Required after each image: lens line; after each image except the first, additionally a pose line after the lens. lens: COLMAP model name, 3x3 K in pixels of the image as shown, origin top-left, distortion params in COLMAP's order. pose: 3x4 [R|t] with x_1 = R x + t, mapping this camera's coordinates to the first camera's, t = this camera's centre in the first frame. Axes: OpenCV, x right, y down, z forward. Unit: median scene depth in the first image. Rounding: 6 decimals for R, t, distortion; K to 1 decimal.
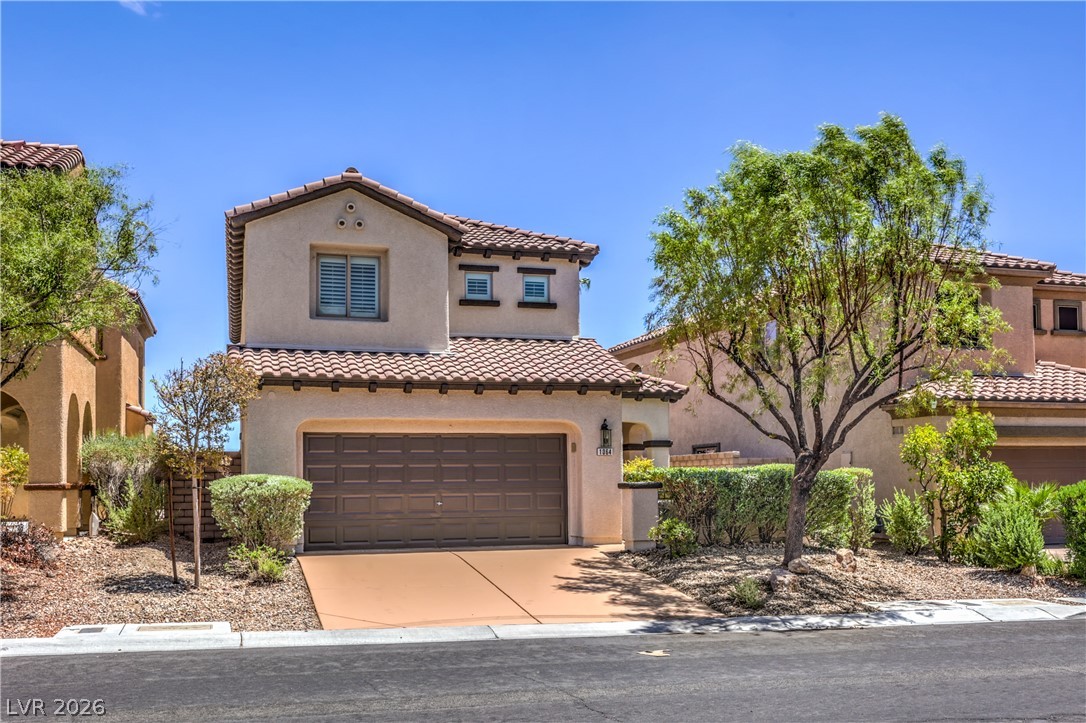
lens RADIAL K [[1057.9, 0, 544.2], [0, 1057.9, 468.4], [0, 0, 1]] dist [0.000899, -0.003927]
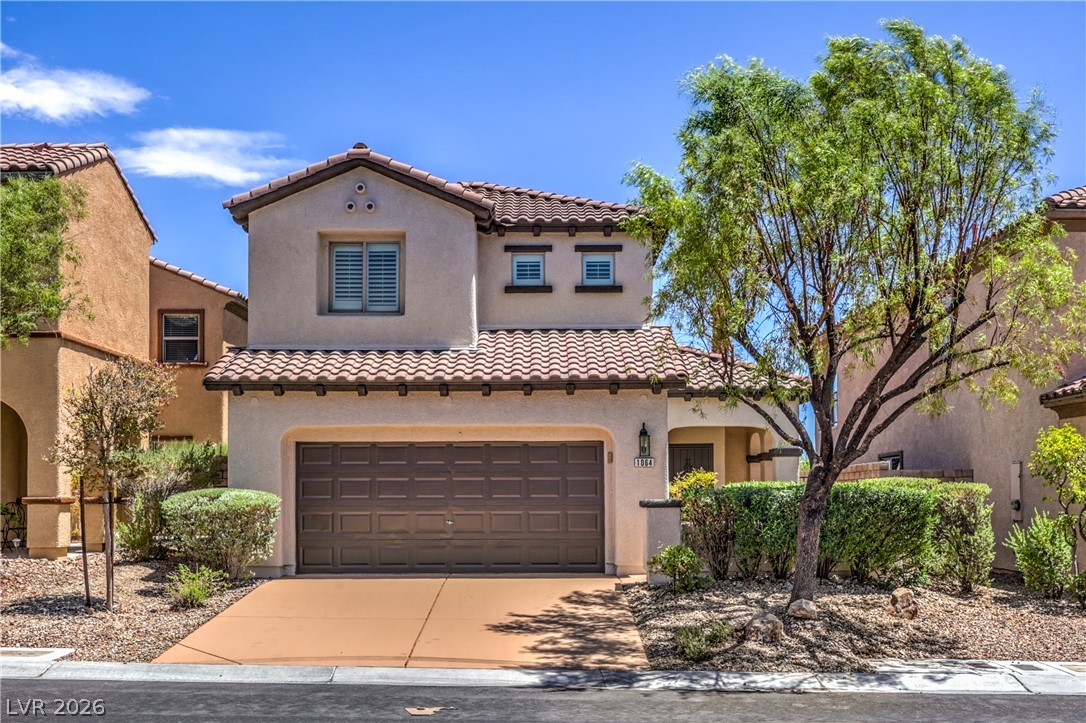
lens RADIAL K [[1194.4, 0, 540.7], [0, 1194.4, 494.6], [0, 0, 1]] dist [0.003978, -0.007944]
pose [[0.956261, 0.005271, -0.292466, 0.254762], [-0.001956, 0.999930, 0.011626, -0.001412], [0.292507, -0.010546, 0.956205, 0.082525]]
